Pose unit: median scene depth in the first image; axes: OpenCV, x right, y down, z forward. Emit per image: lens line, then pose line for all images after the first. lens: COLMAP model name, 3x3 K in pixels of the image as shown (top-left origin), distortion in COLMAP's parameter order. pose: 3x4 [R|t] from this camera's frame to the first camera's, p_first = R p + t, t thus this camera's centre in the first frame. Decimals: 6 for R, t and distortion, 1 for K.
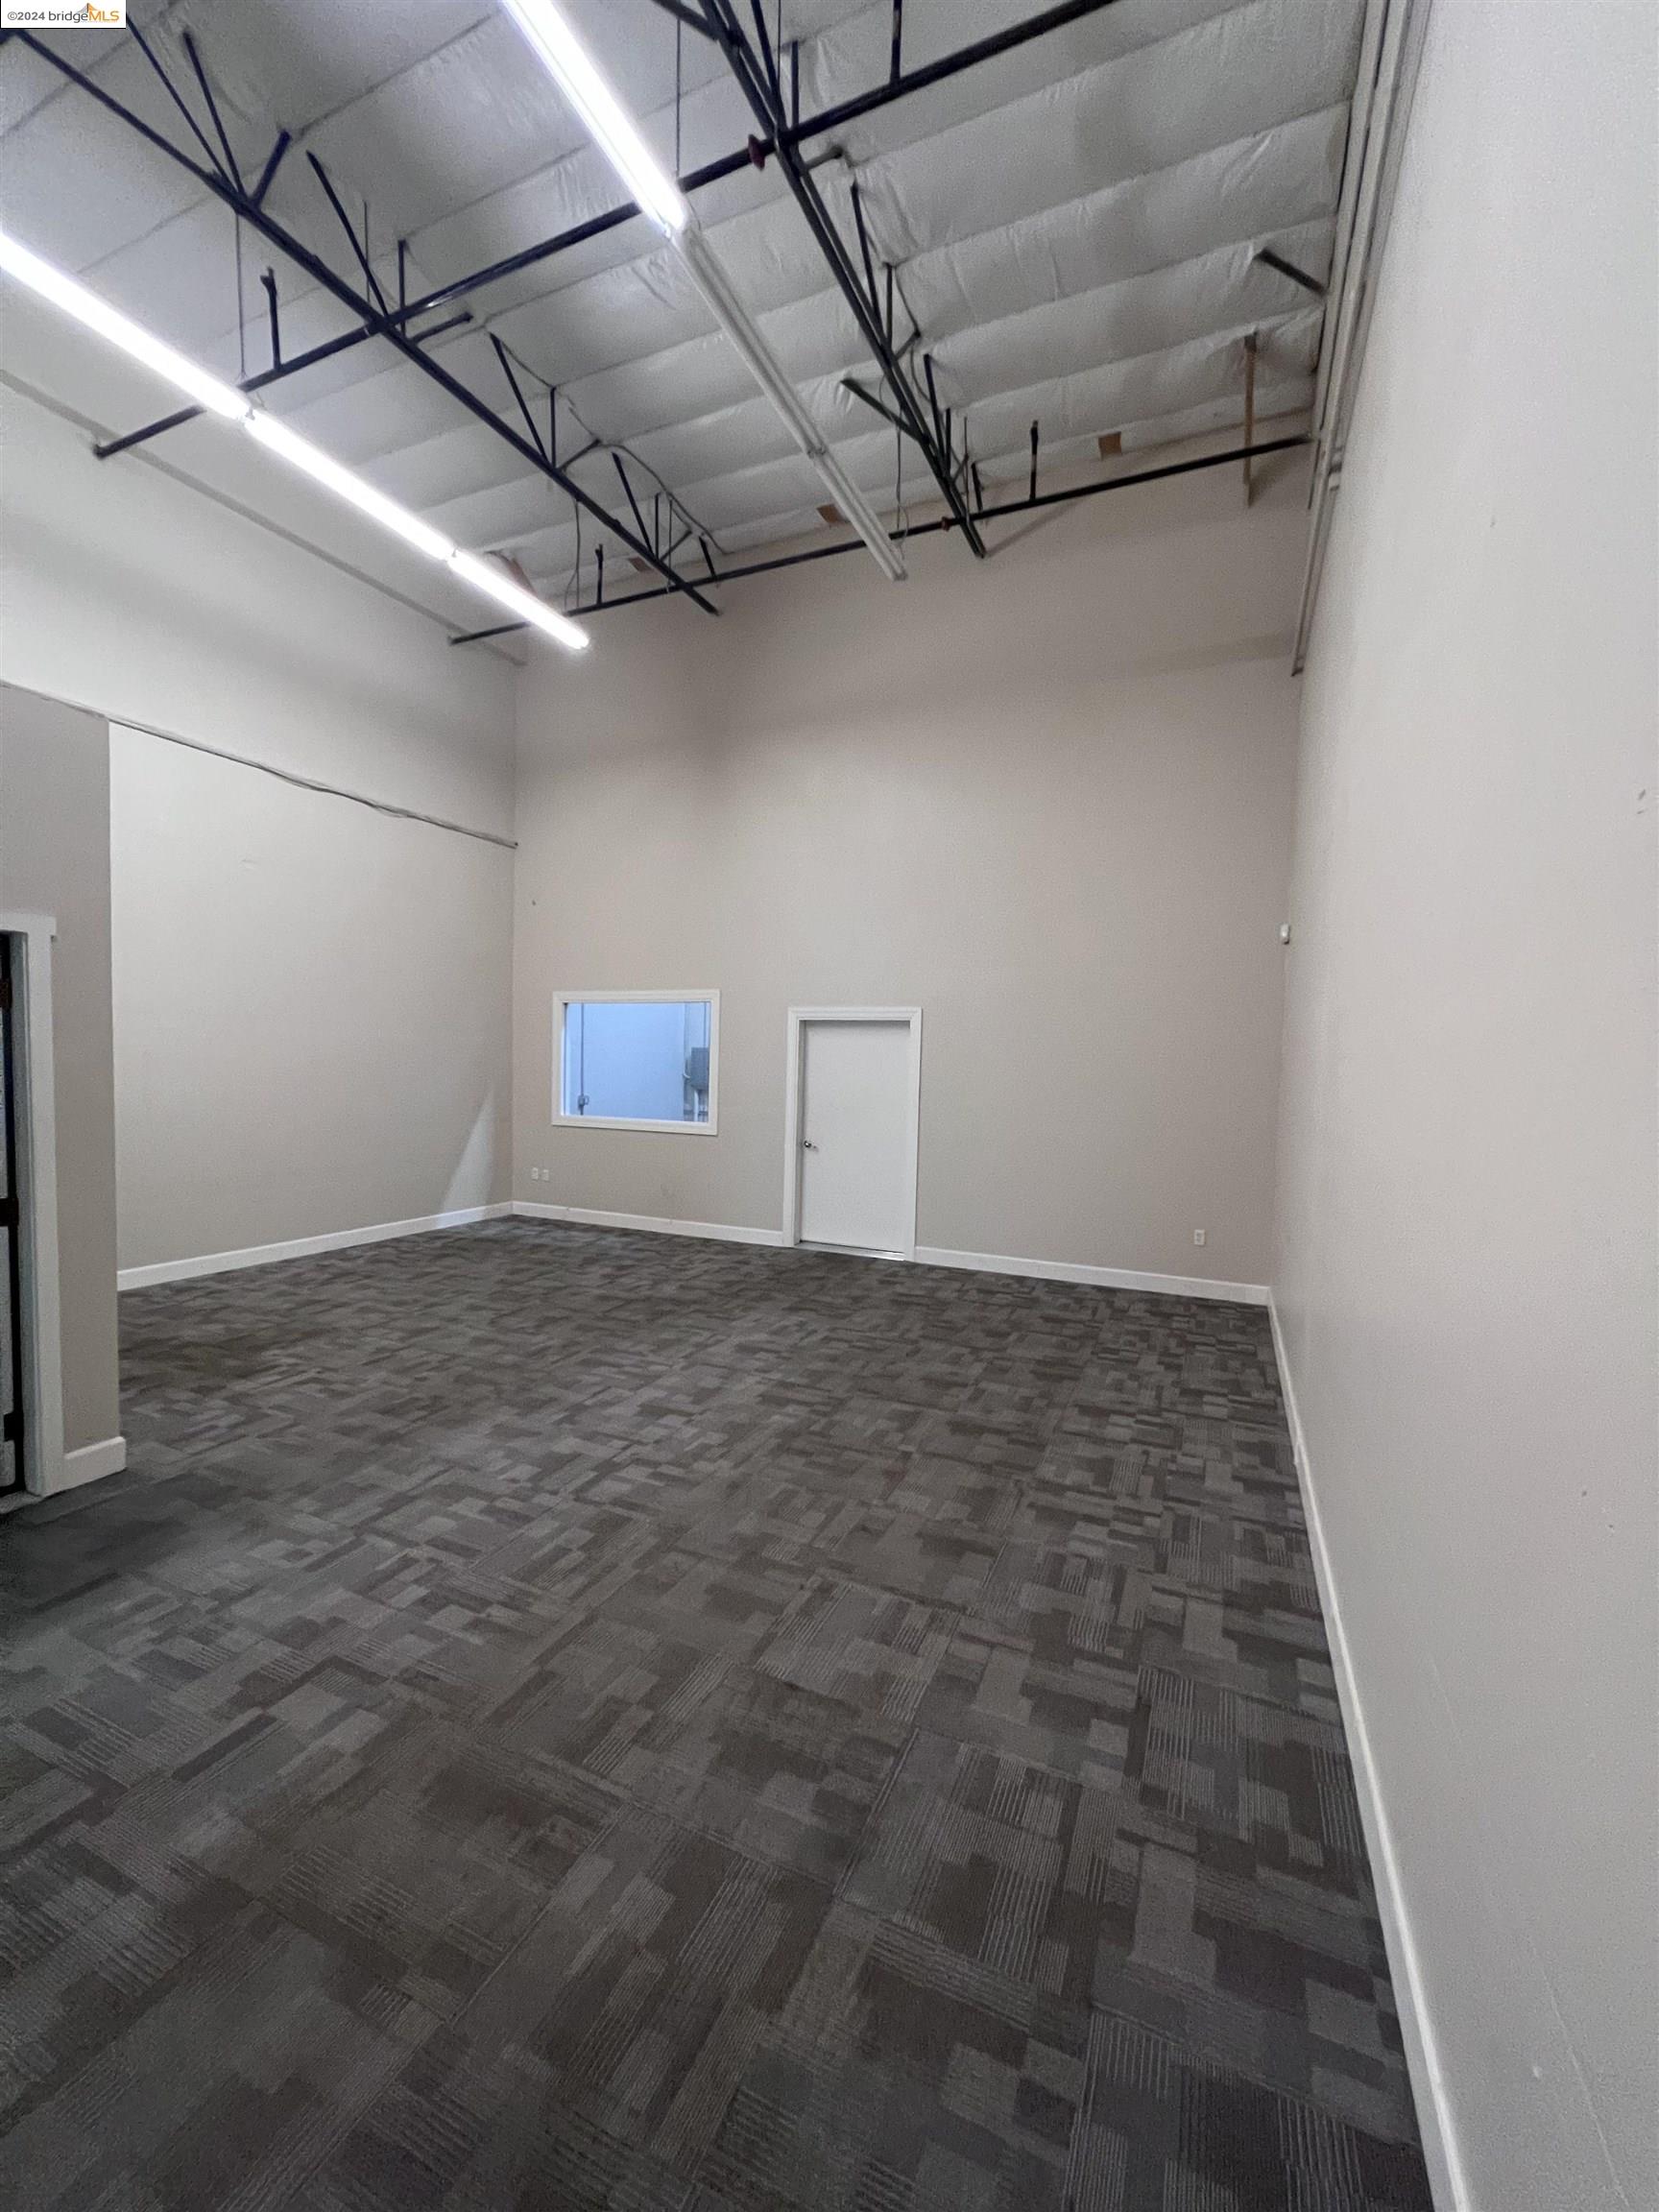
lens RADIAL K [[882.5, 0, 825.3], [0, 882.5, 1115.2], [0, 0, 1]] dist [0.000216, 0.000146]
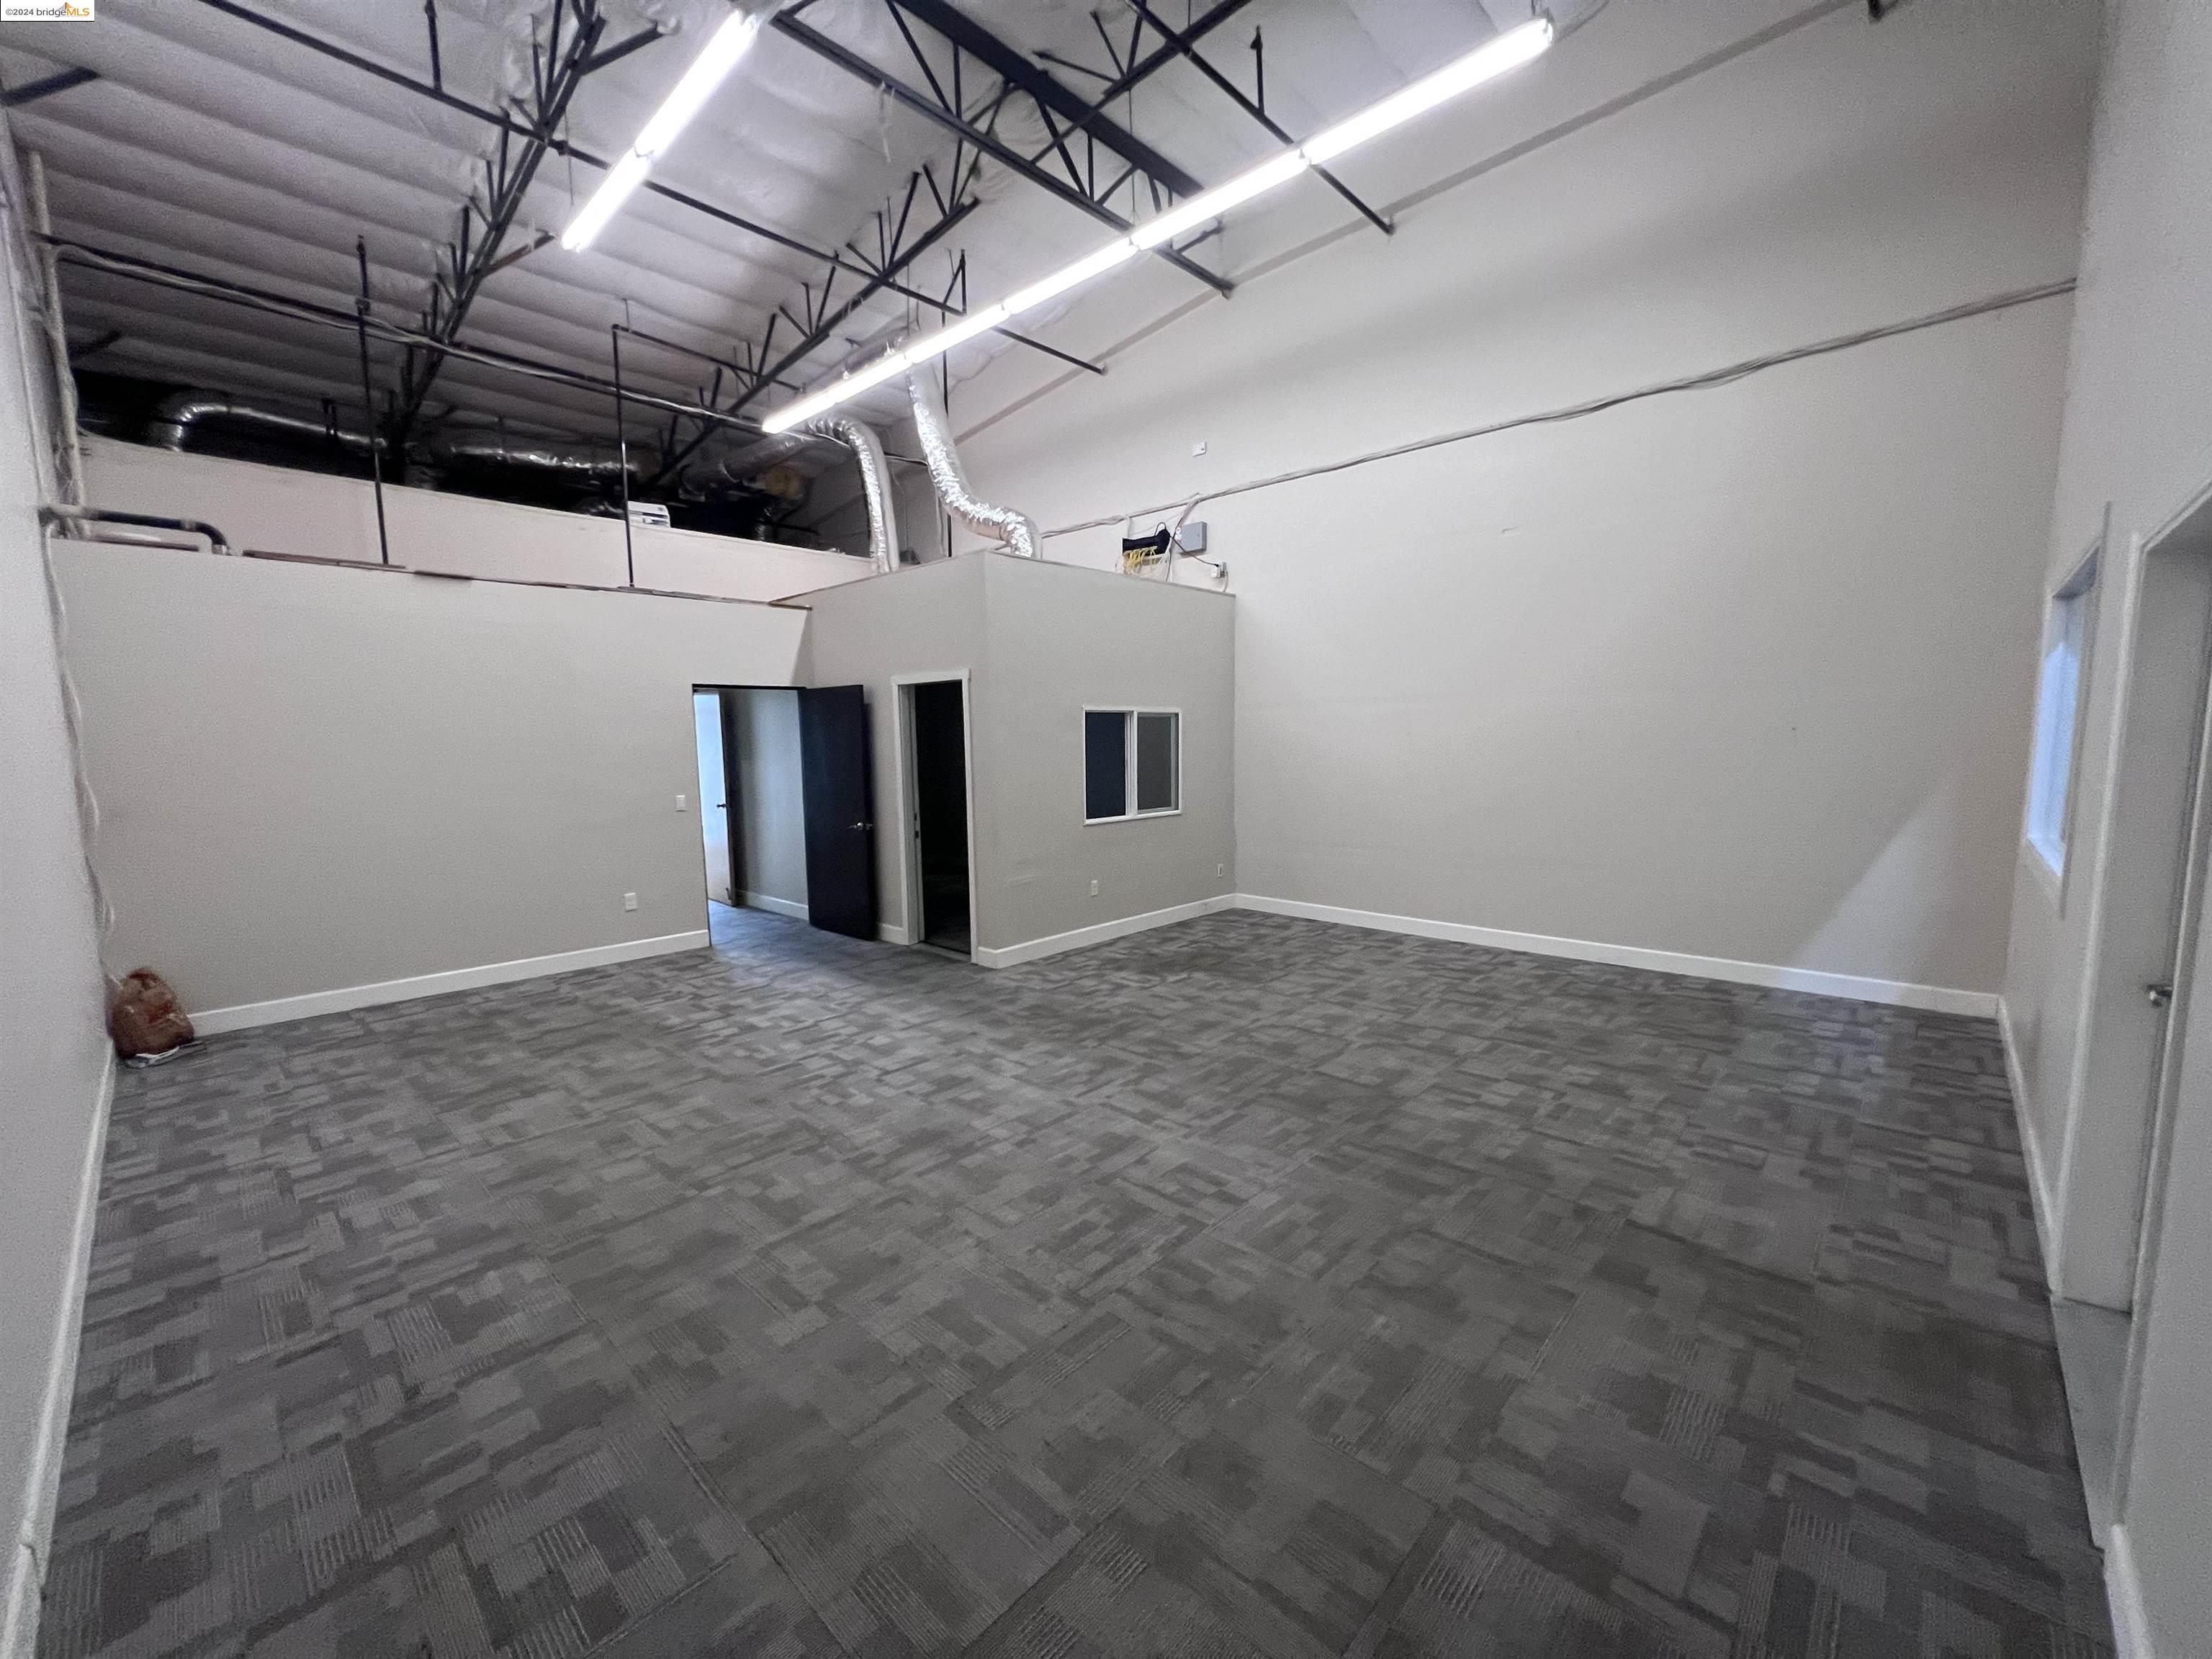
lens RADIAL K [[889.0, 0, 1102.1], [0, 889.0, 832.5], [0, 0, 1]] dist [-0.002449, 0.001320]
pose [[-0.326753, 0.079375, -0.941771, 0.760664], [-0.048710, 0.993728, 0.100655, -0.063198], [0.943854, 0.078763, -0.320837, 1.641443]]
